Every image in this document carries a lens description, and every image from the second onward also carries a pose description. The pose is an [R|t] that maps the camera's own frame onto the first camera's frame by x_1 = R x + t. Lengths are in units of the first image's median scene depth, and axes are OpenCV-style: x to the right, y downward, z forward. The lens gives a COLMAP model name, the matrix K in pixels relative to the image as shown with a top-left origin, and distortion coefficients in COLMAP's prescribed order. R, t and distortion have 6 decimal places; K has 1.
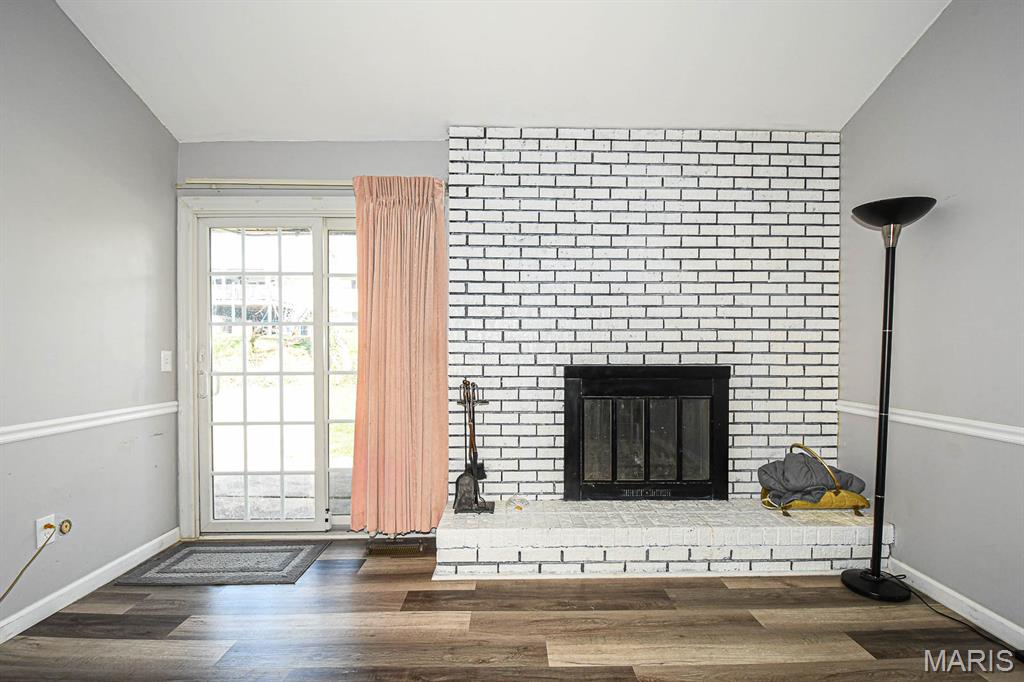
lens RADIAL K [[458.1, 0, 514.1], [0, 458.1, 360.1], [0, 0, 1]] dist [0.020493, -0.027036]
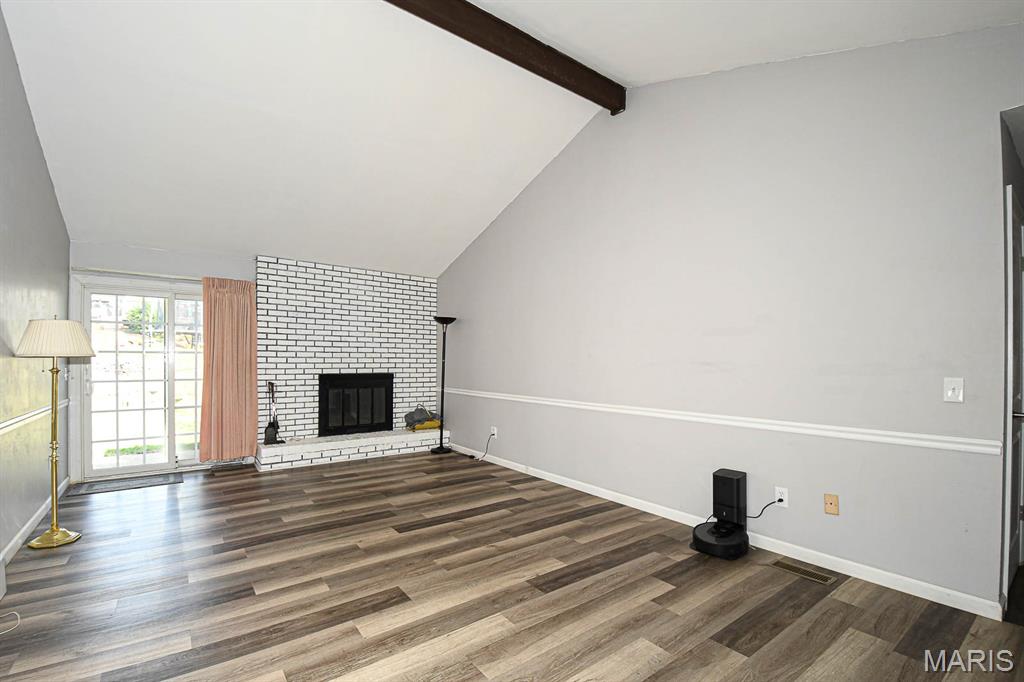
lens RADIAL K [[458.1, 0, 514.1], [0, 458.1, 360.1], [0, 0, 1]] dist [0.020493, -0.027036]
pose [[0.817008, 0.004683, 0.576607, -0.381254], [0.001481, 0.999947, -0.010220, -0.030473], [-0.576624, 0.009203, 0.816958, -1.275539]]
